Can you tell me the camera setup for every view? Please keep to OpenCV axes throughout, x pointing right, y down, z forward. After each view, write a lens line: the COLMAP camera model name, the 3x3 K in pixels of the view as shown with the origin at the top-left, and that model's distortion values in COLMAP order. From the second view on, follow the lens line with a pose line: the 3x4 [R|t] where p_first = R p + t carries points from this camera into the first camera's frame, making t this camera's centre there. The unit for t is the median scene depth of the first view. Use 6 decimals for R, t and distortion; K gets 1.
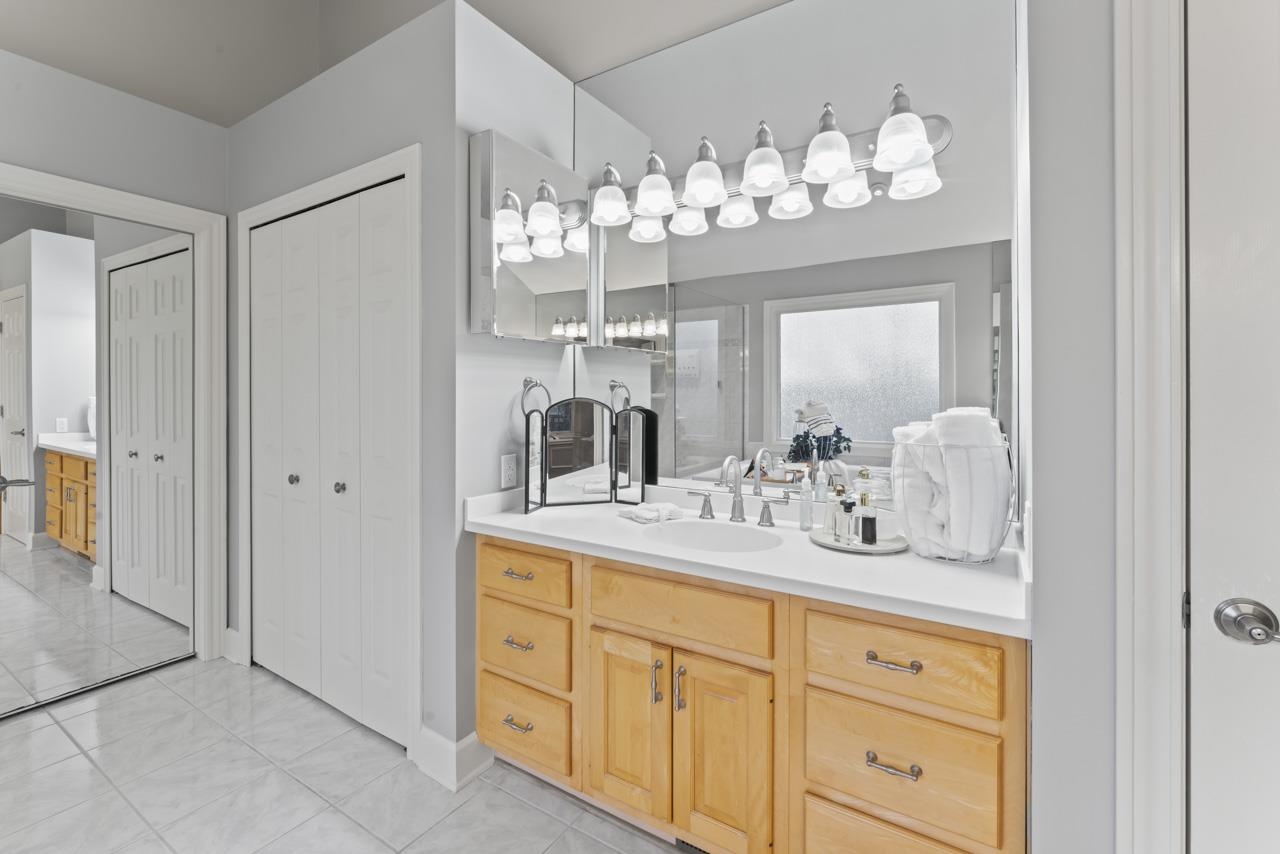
lens RADIAL K [[550.4, 0, 641.2], [0, 550.4, 386.0], [0, 0, 1]] dist [-0.011598, -0.000249]
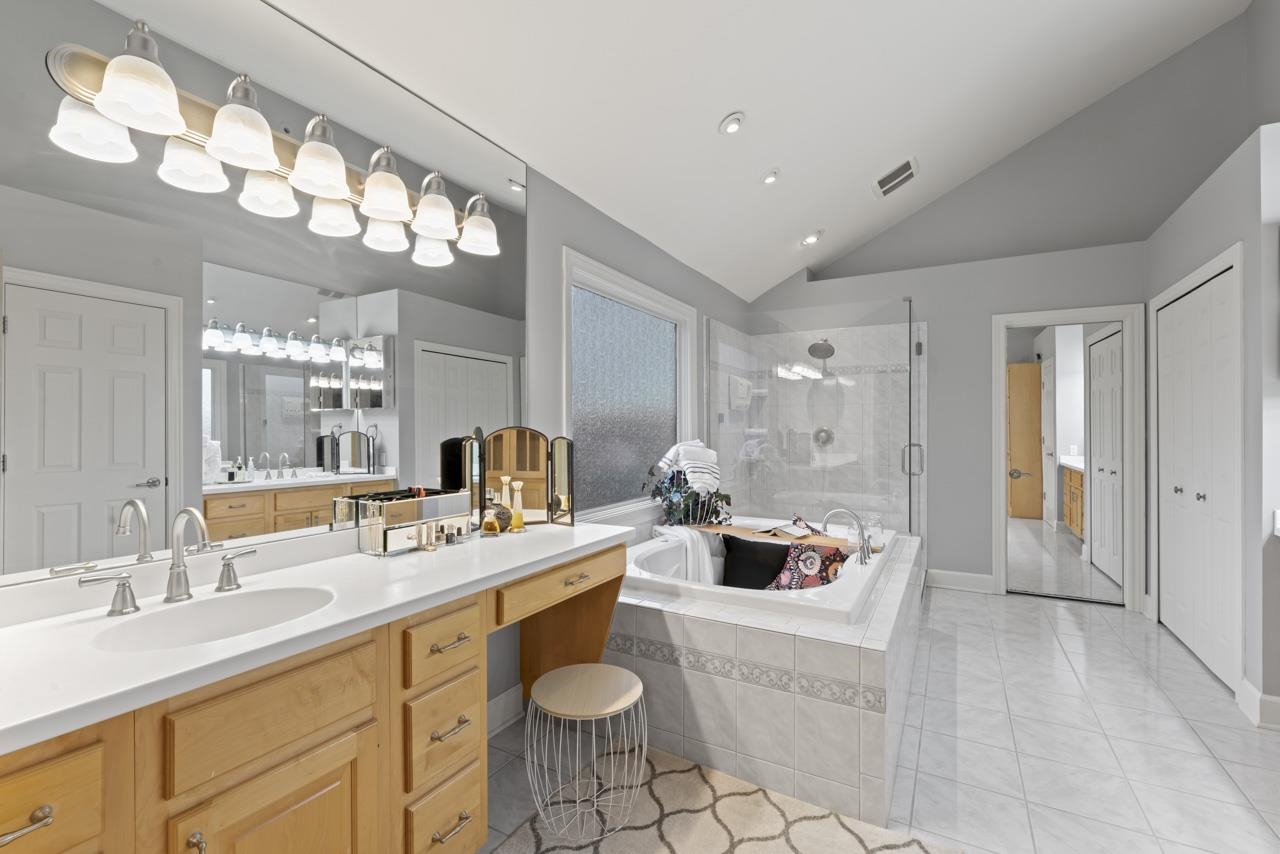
lens RADIAL K [[563.1, 0, 640.0], [0, 563.1, 427.0], [0, 0, 1]] dist [0.001104, 0.000010]
pose [[0.044523, 0.002144, -0.999006, 0.654640], [0.005753, 0.999981, 0.002403, -0.001110], [0.998992, -0.005854, 0.044510, -0.381357]]
